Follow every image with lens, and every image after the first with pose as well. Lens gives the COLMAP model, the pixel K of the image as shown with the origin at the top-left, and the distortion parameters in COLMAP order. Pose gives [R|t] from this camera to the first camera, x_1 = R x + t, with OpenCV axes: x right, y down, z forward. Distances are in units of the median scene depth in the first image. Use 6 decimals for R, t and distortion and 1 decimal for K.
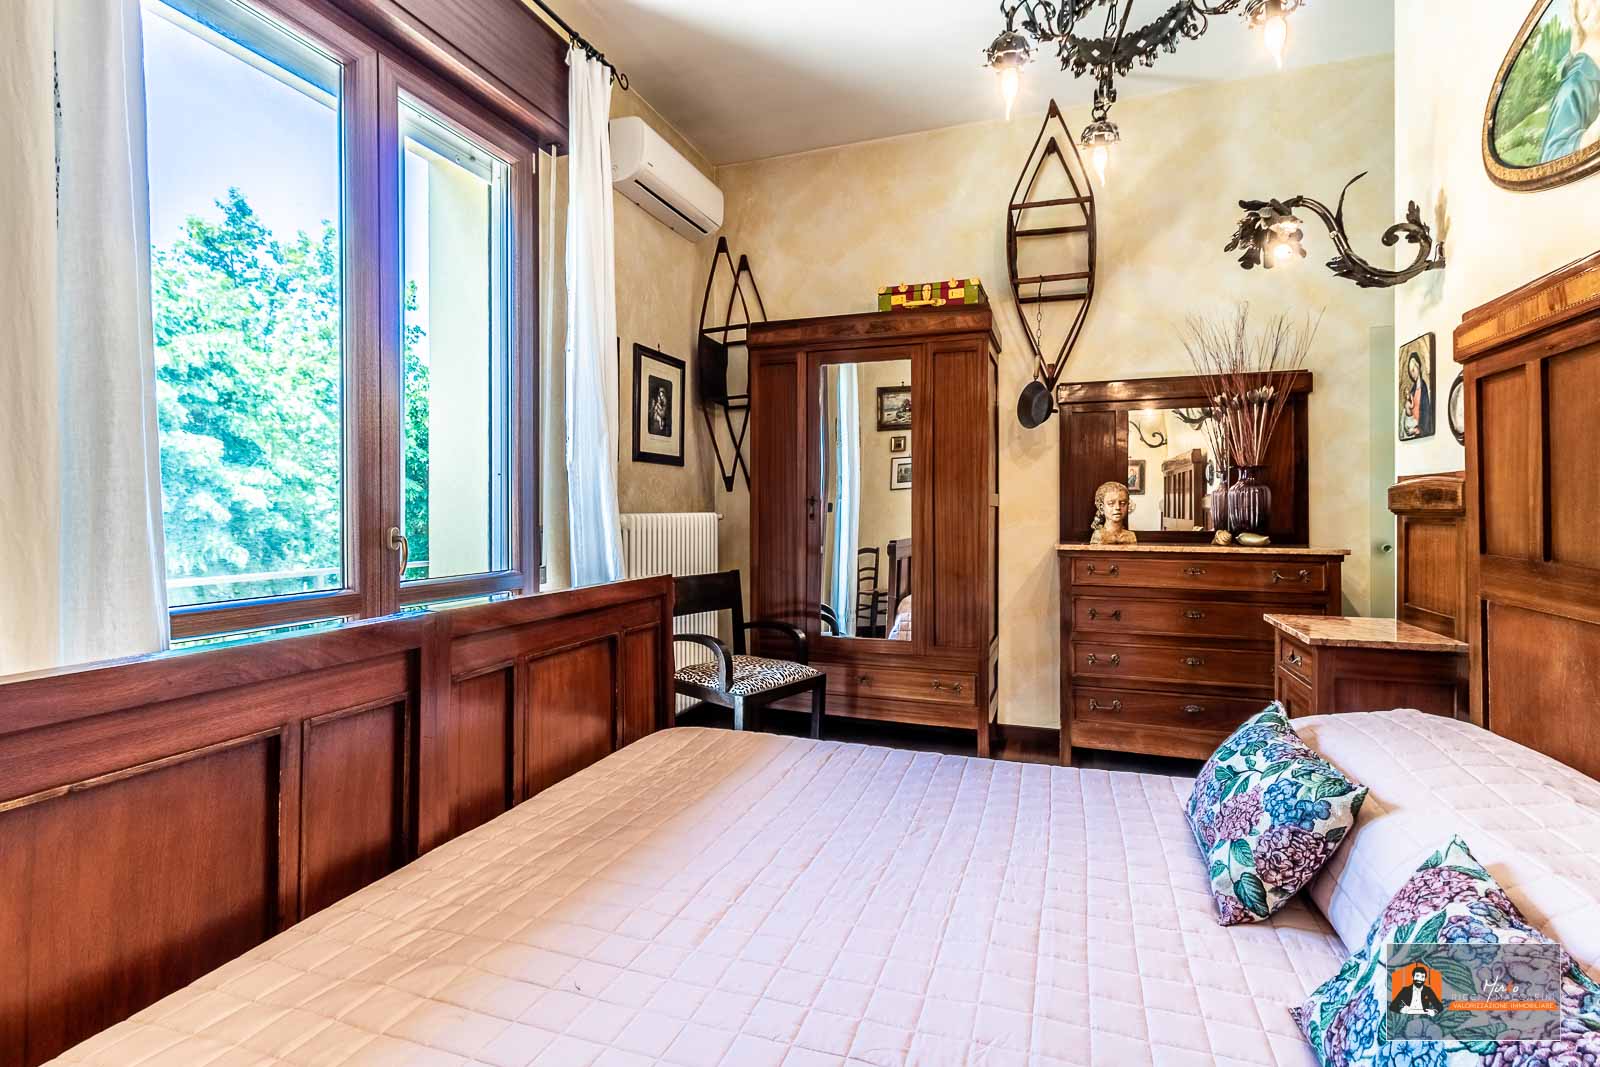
lens RADIAL K [[723.6, 0, 802.2], [0, 723.6, 517.9], [0, 0, 1]] dist [-0.000902, -0.000351]
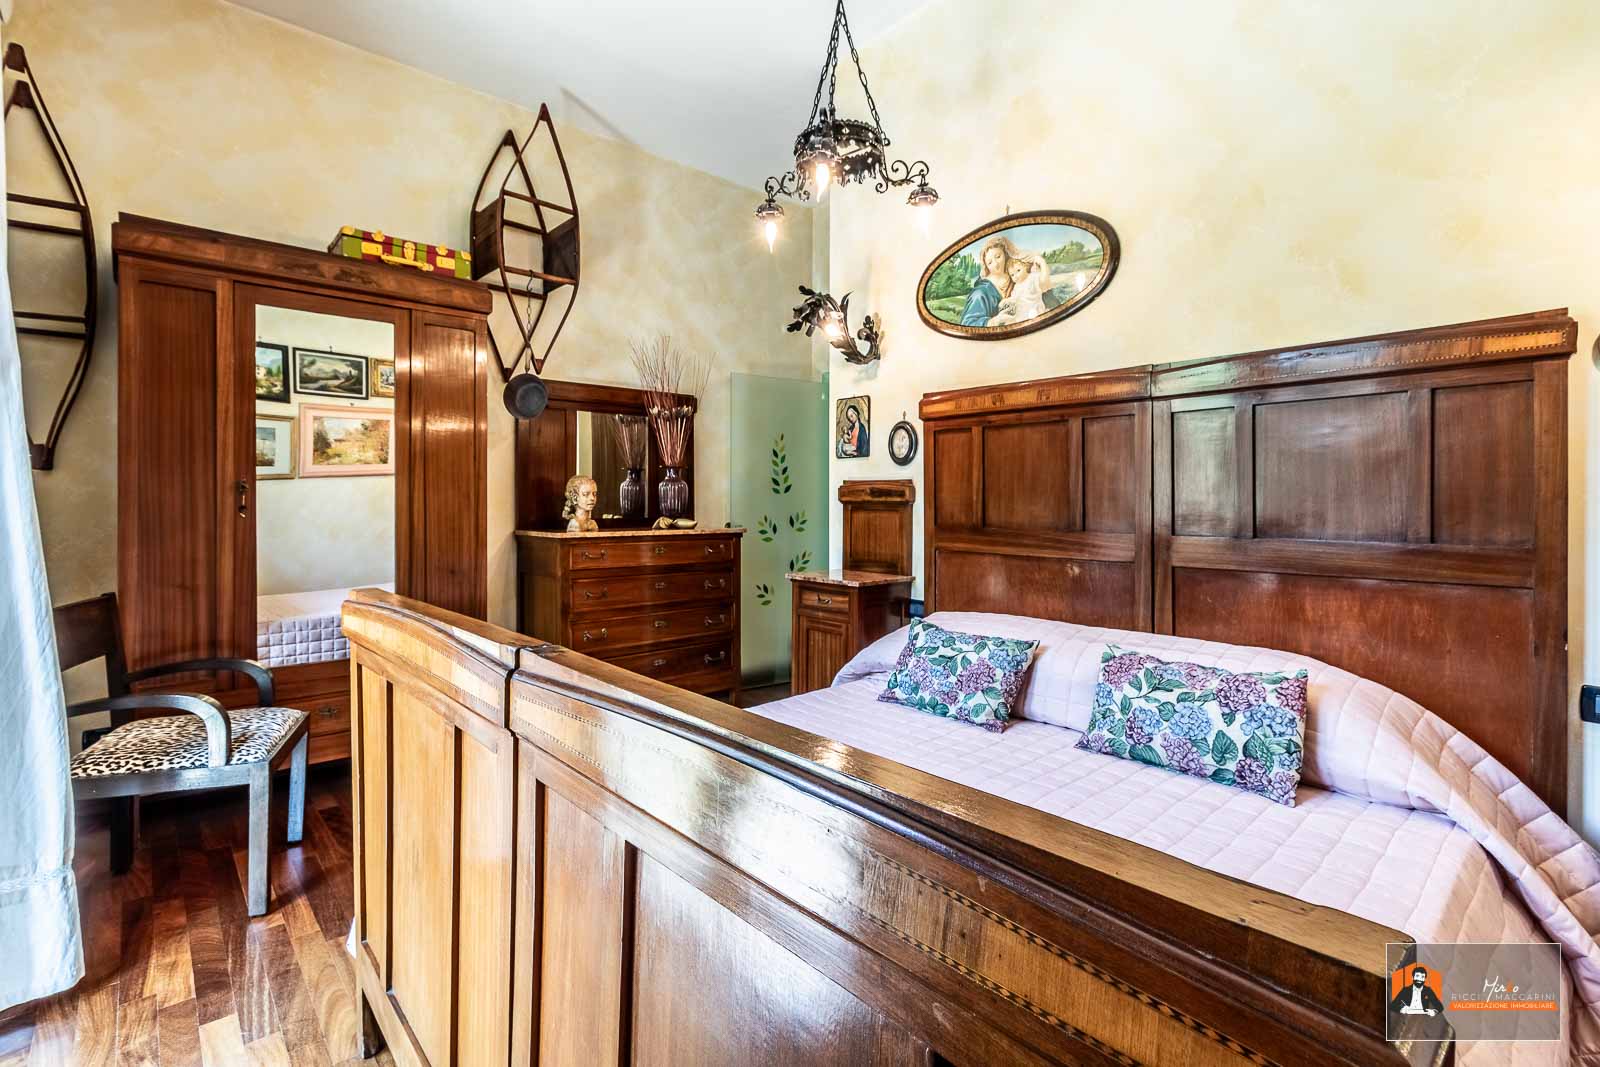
lens RADIAL K [[723.6, 0, 804.3], [0, 723.6, 508.7], [0, 0, 1]] dist [-0.000902, -0.000351]
pose [[0.499461, -0.008775, 0.866292, -0.358496], [0.006710, 0.999958, 0.006261, -0.002888], [-0.866311, 0.002686, 0.499499, 0.155707]]
